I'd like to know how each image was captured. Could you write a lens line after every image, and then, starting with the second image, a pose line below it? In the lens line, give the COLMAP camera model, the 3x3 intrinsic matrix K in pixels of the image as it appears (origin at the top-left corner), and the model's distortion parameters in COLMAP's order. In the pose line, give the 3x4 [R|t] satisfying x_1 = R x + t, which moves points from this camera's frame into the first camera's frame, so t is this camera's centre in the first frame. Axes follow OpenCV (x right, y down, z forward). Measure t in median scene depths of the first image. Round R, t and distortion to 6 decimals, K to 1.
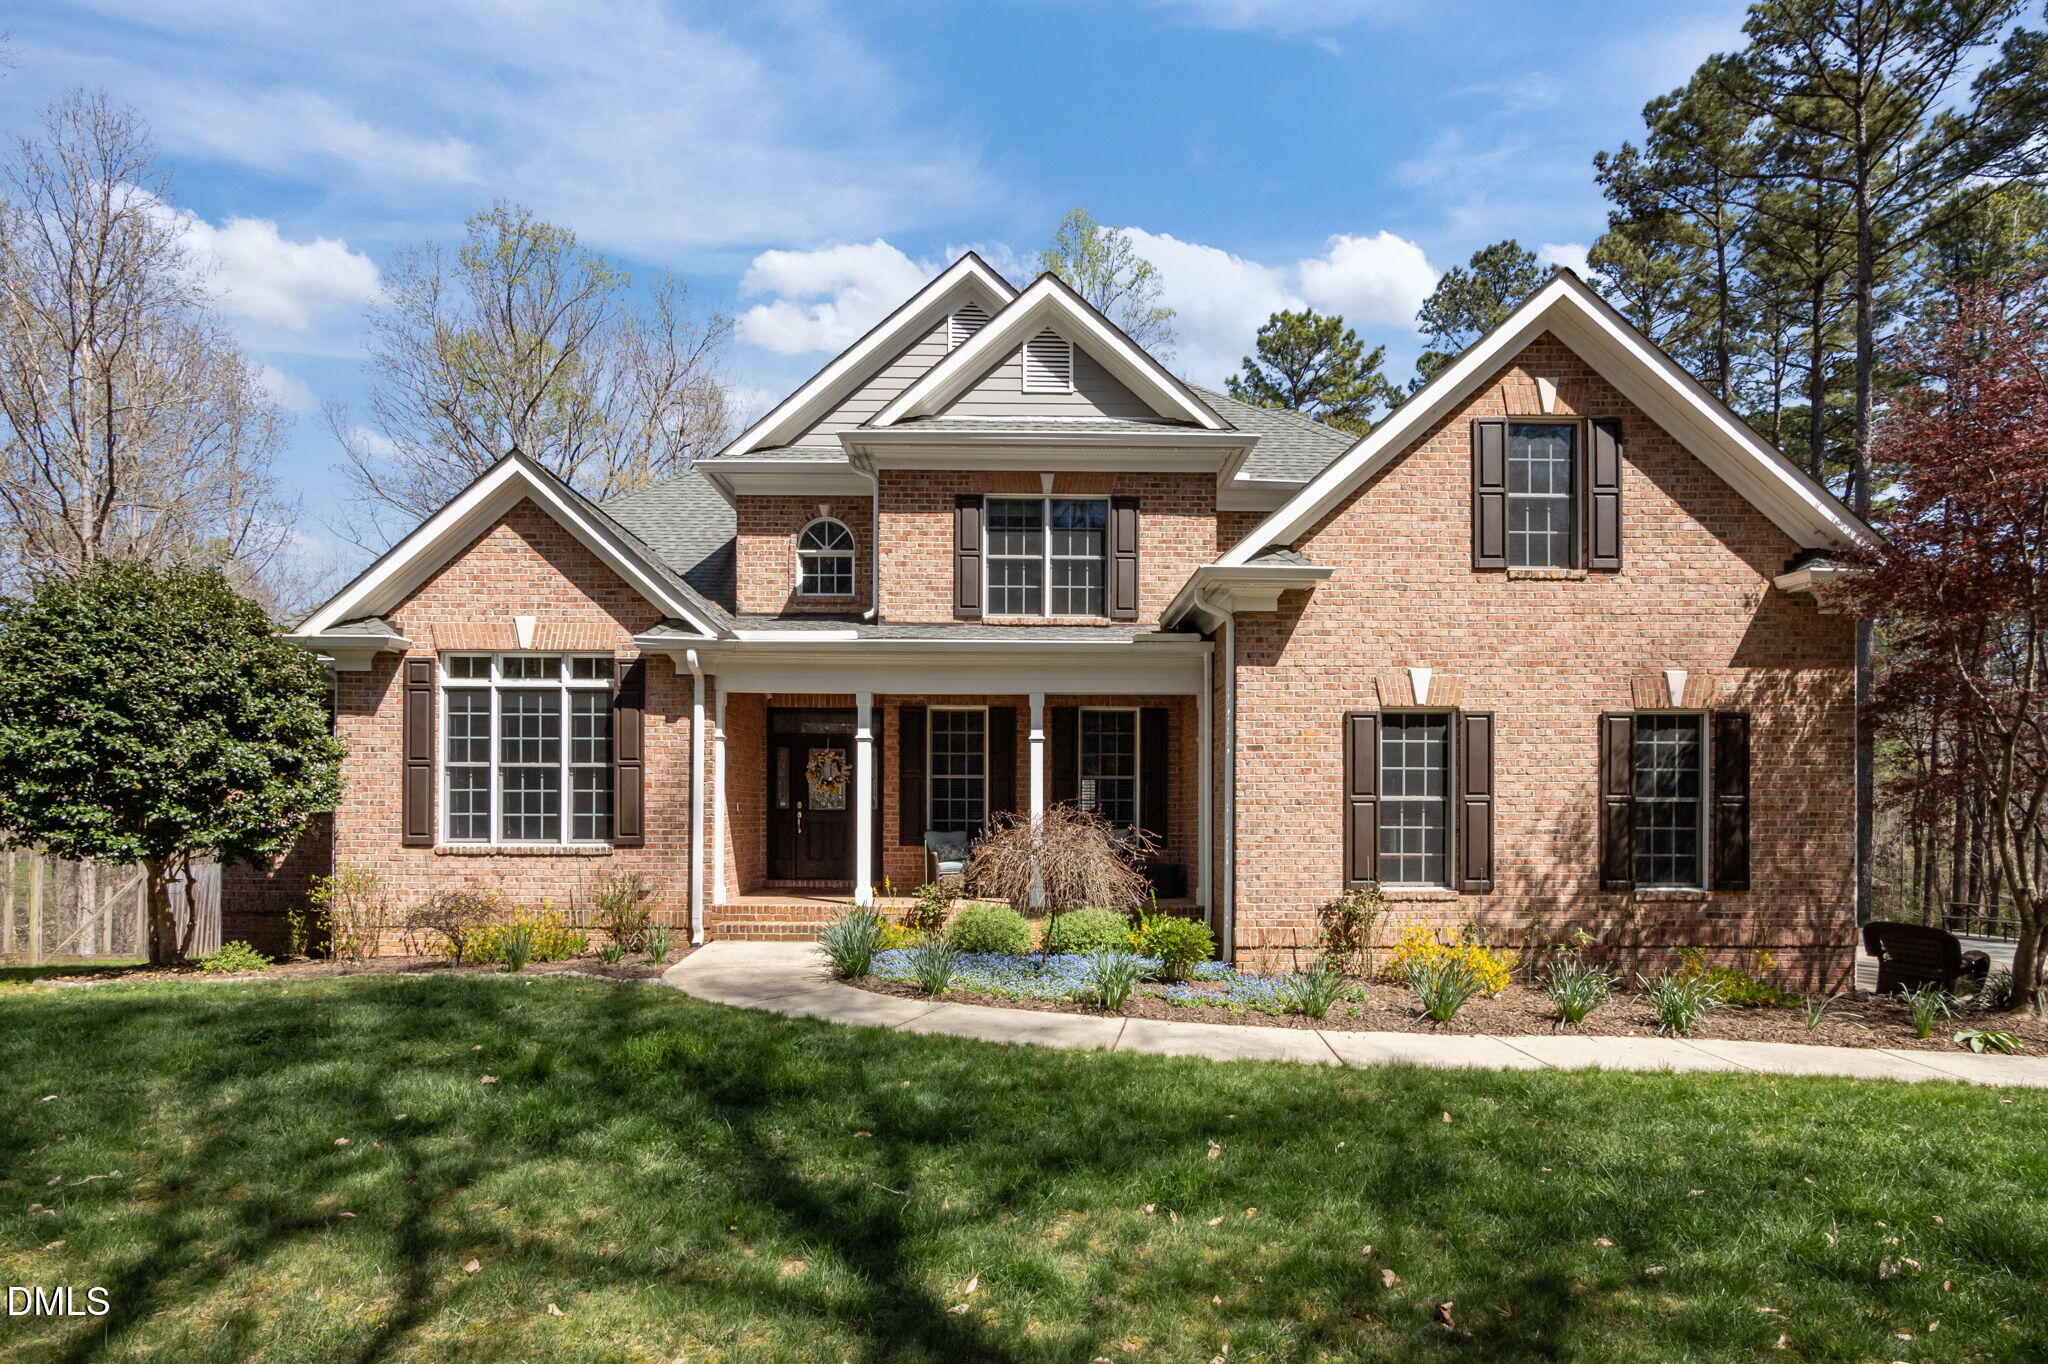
lens RADIAL K [[998.3, 0, 1025.4], [0, 998.3, 818.7], [0, 0, 1]] dist [0.000567, -0.000166]
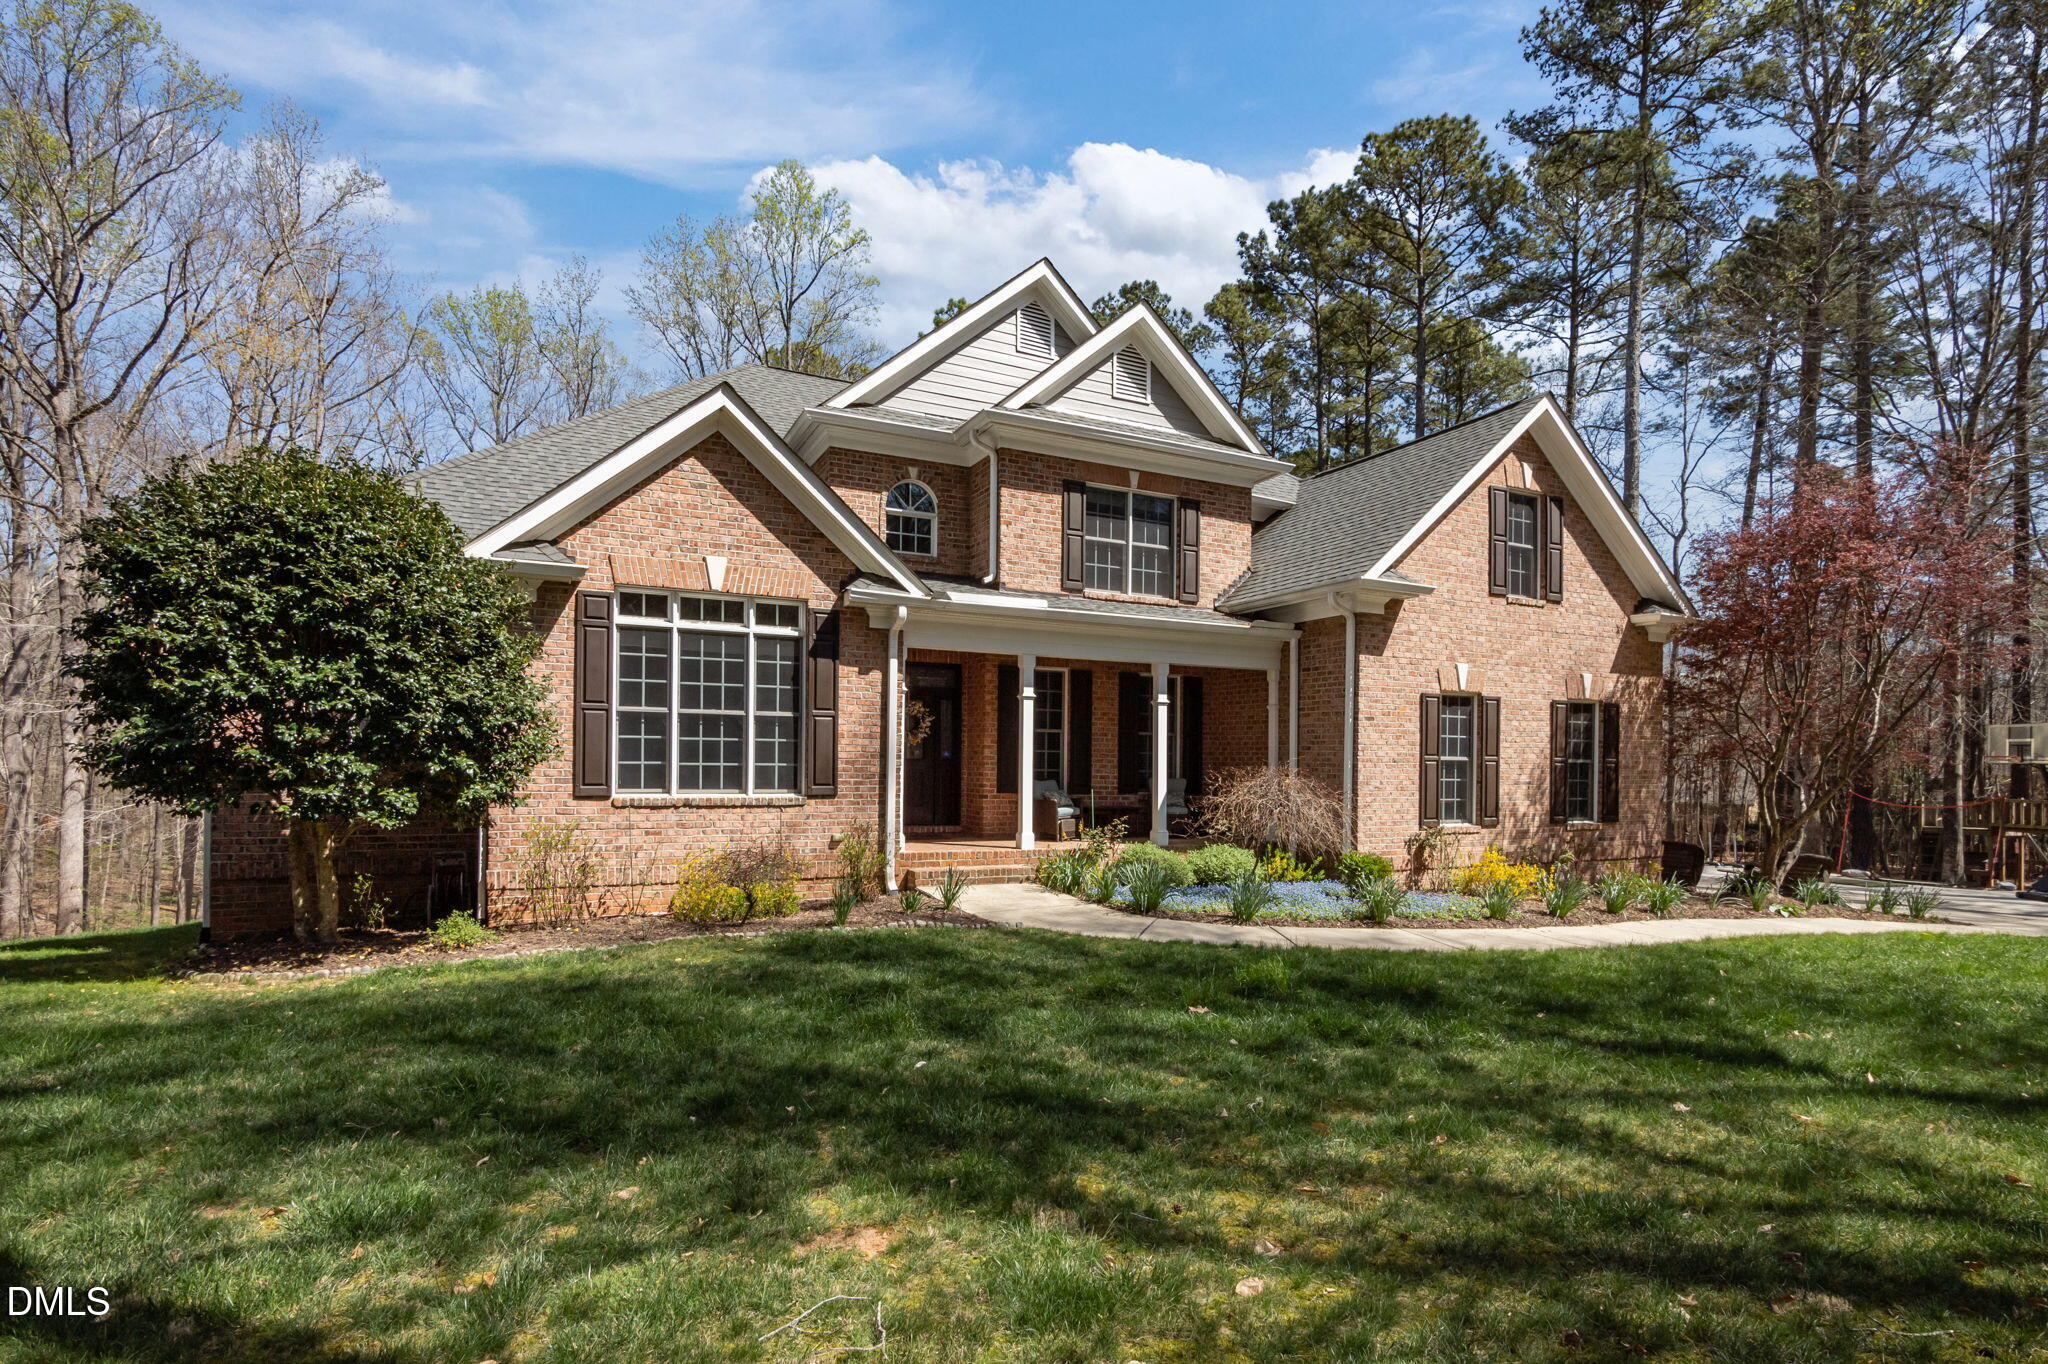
lens RADIAL K [[961.1, 0, 1022.3], [0, 961.1, 763.4], [0, 0, 1]] dist [-0.002519, -0.000122]
pose [[0.912511, 0.007673, 0.408980, -0.606169], [-0.009618, 0.999950, 0.002700, -0.010059], [-0.408939, -0.006397, 0.912539, 0.039451]]
